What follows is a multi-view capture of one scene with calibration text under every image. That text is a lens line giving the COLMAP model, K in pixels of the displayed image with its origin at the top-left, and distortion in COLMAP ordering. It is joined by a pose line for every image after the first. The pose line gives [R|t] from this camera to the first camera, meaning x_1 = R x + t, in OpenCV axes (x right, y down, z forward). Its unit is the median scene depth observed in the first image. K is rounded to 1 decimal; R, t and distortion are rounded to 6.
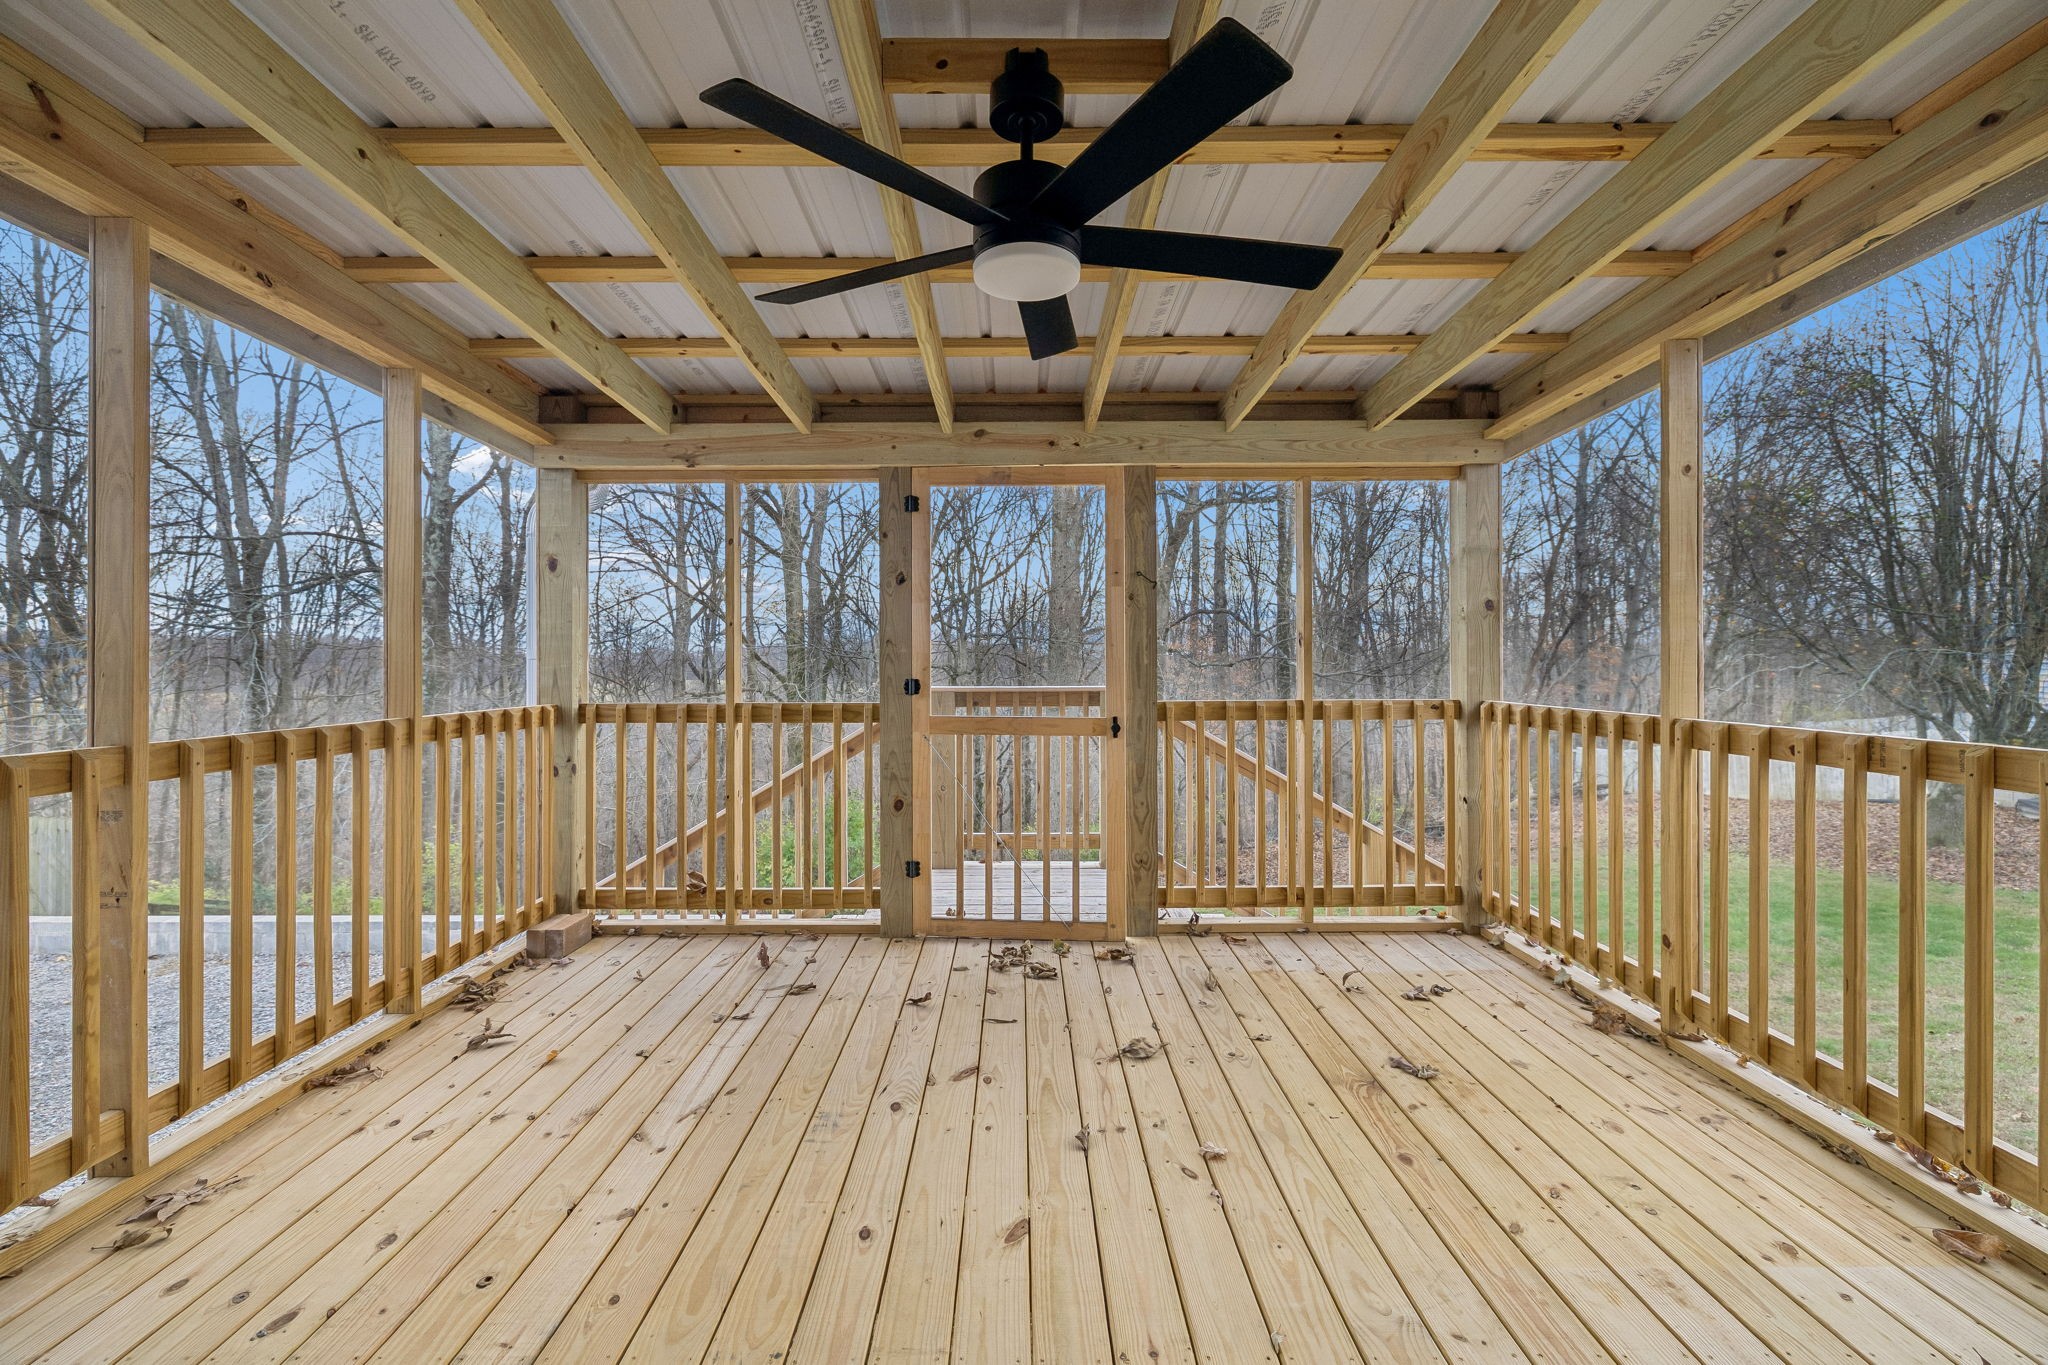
lens RADIAL K [[863.4, 0, 1017.0], [0, 863.4, 666.4], [0, 0, 1]] dist [0.004584, -0.000704]
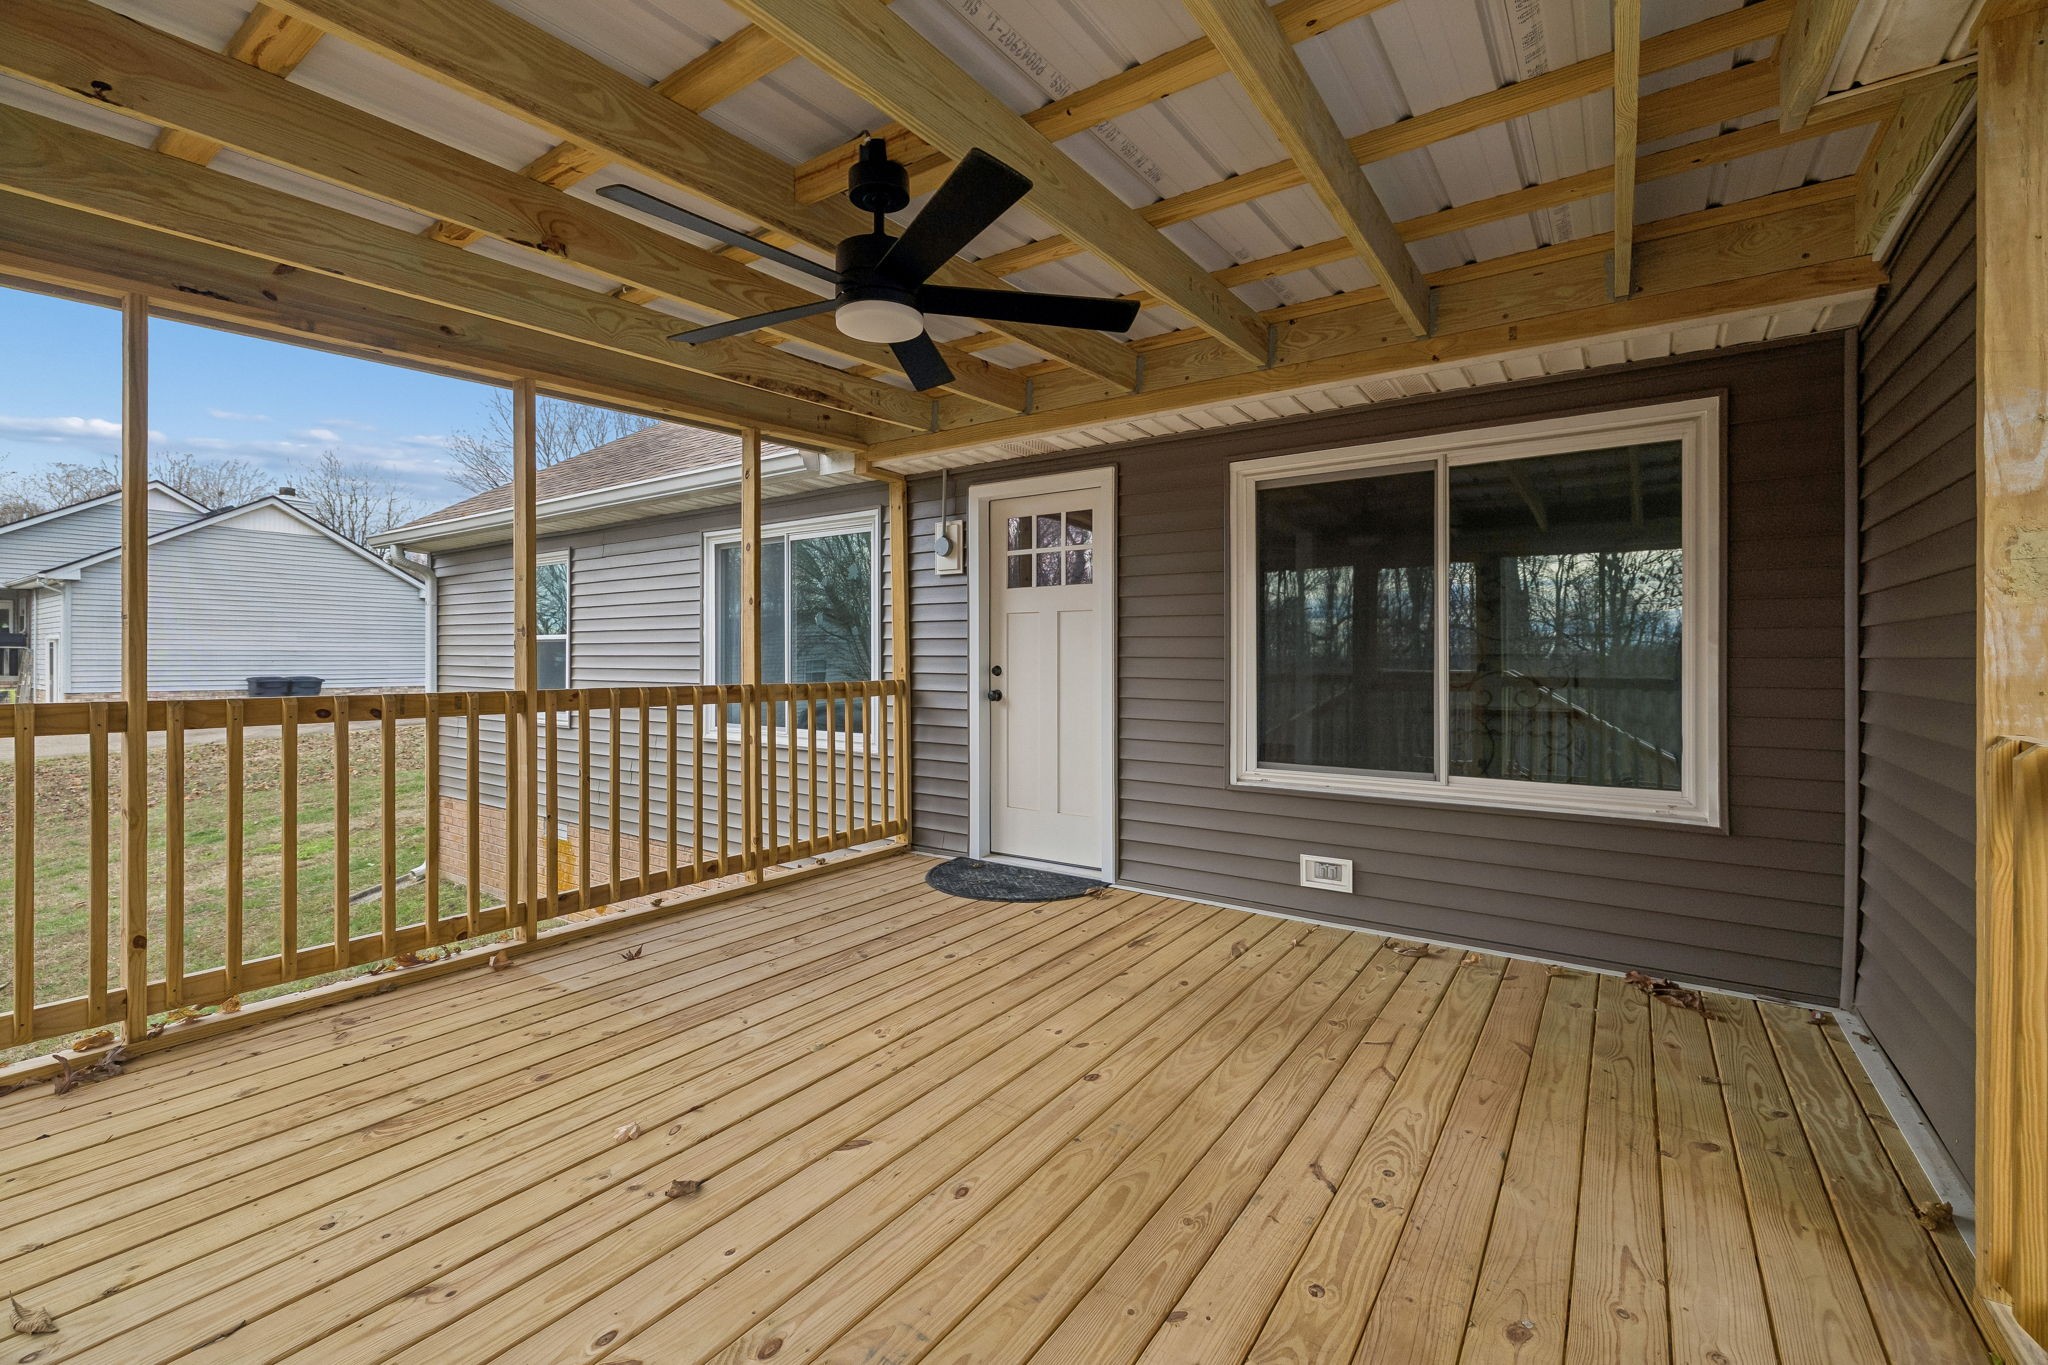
lens RADIAL K [[863.4, 0, 1017.0], [0, 863.4, 666.4], [0, 0, 1]] dist [0.004584, -0.000704]
pose [[-0.815564, -0.002004, 0.578663, -0.398768], [-0.001309, 0.999998, 0.001619, 0.010537], [-0.578665, 0.000563, -0.815565, 0.852467]]
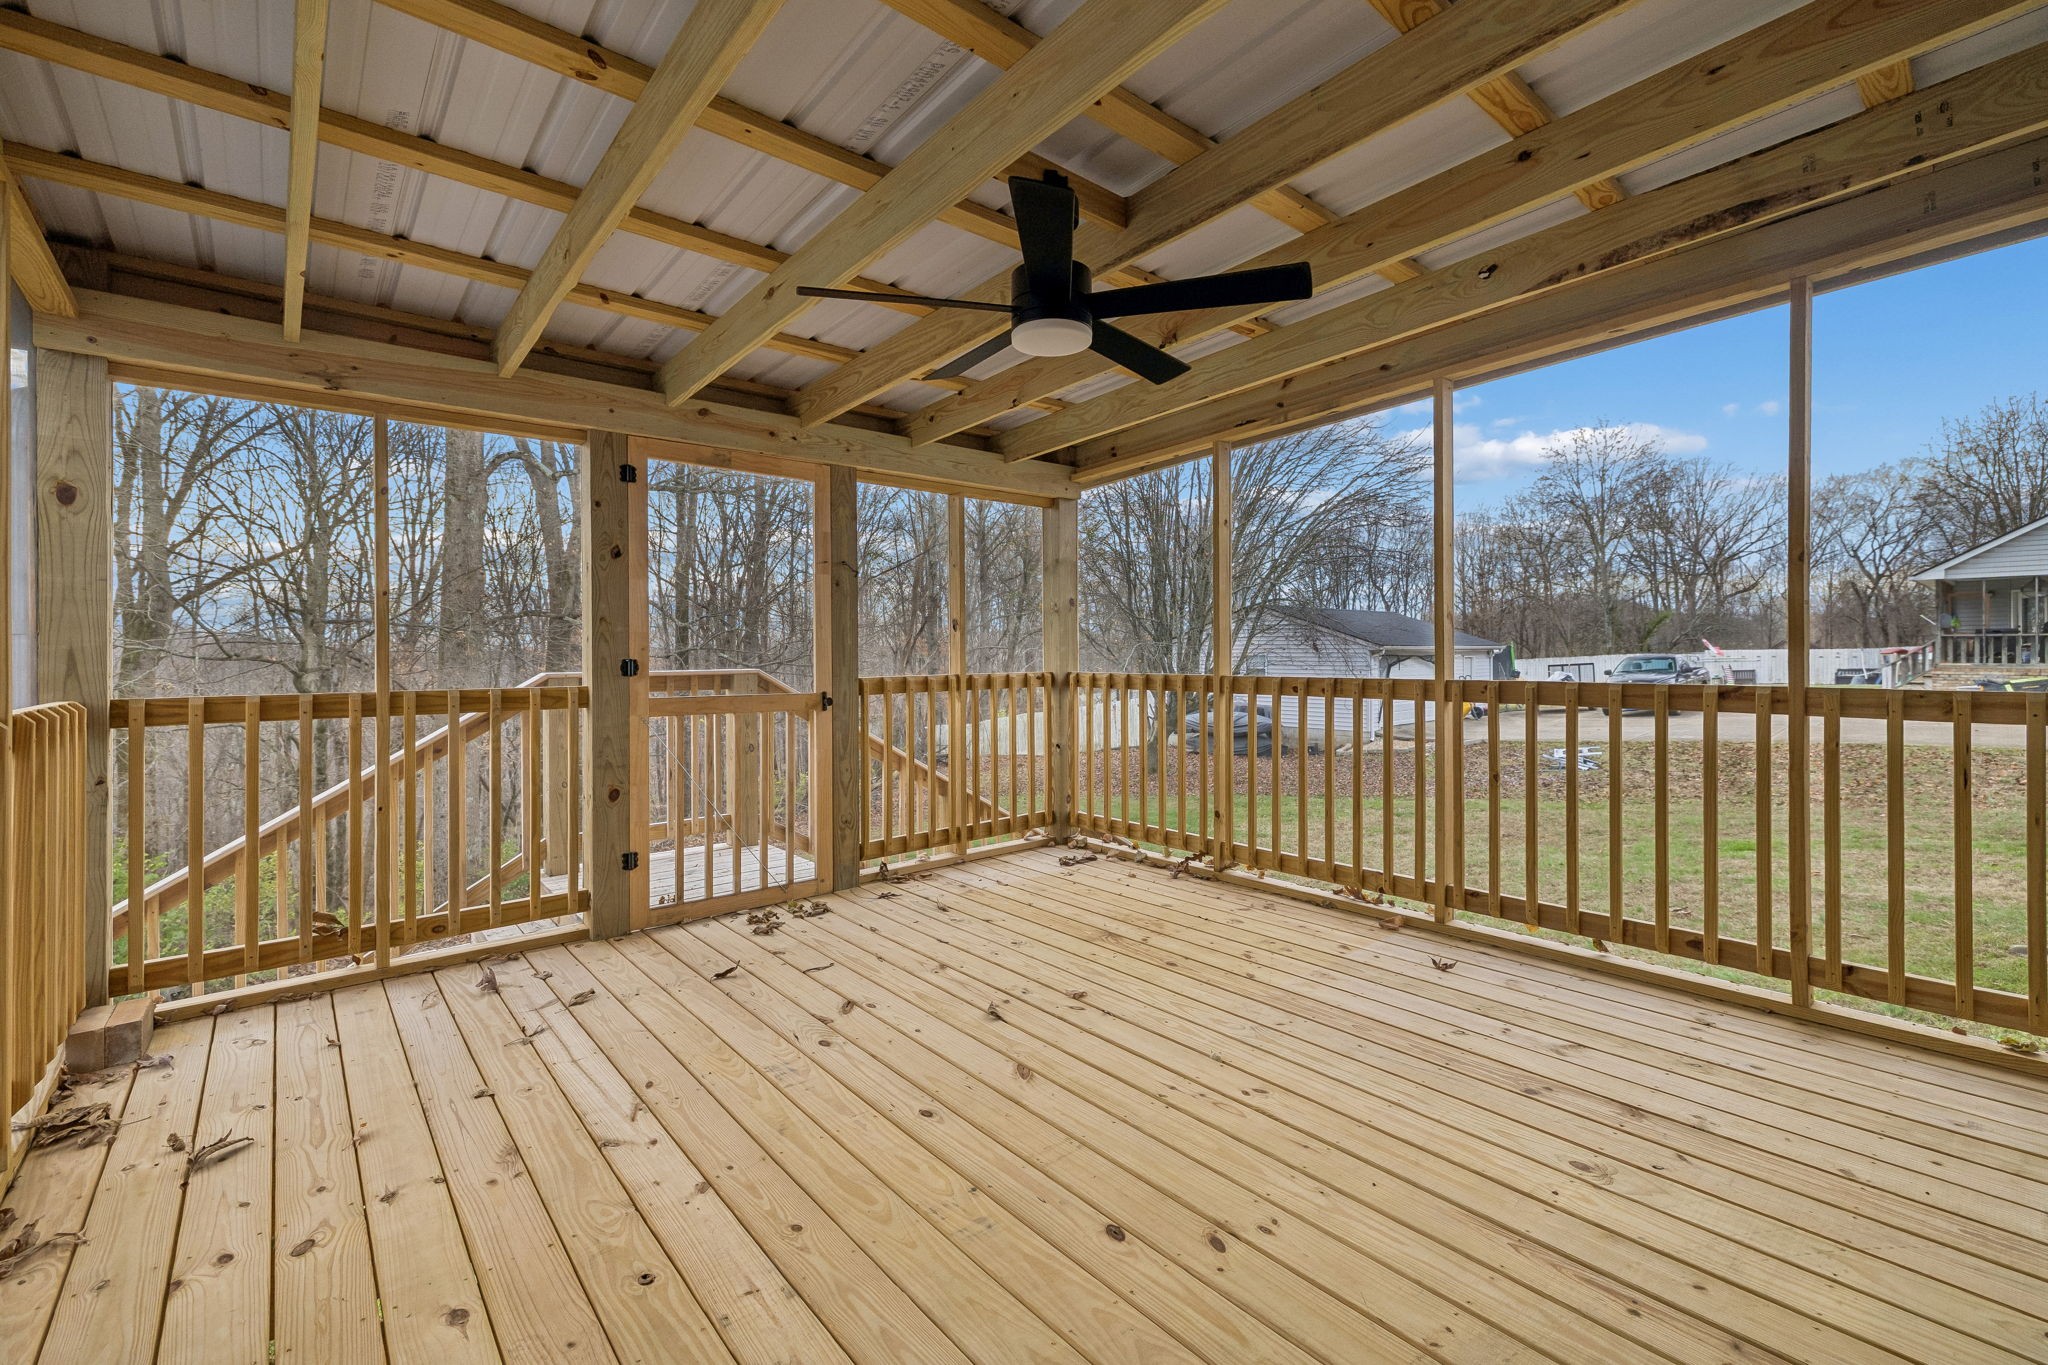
lens RADIAL K [[874.6, 0, 1028.6], [0, 874.6, 653.3], [0, 0, 1]] dist [0.011939, -0.000479]
pose [[0.760826, -0.003487, 0.648947, -0.411573], [0.002430, 0.999994, 0.002525, 0.006351], [-0.648951, -0.000344, 0.760830, -0.011885]]
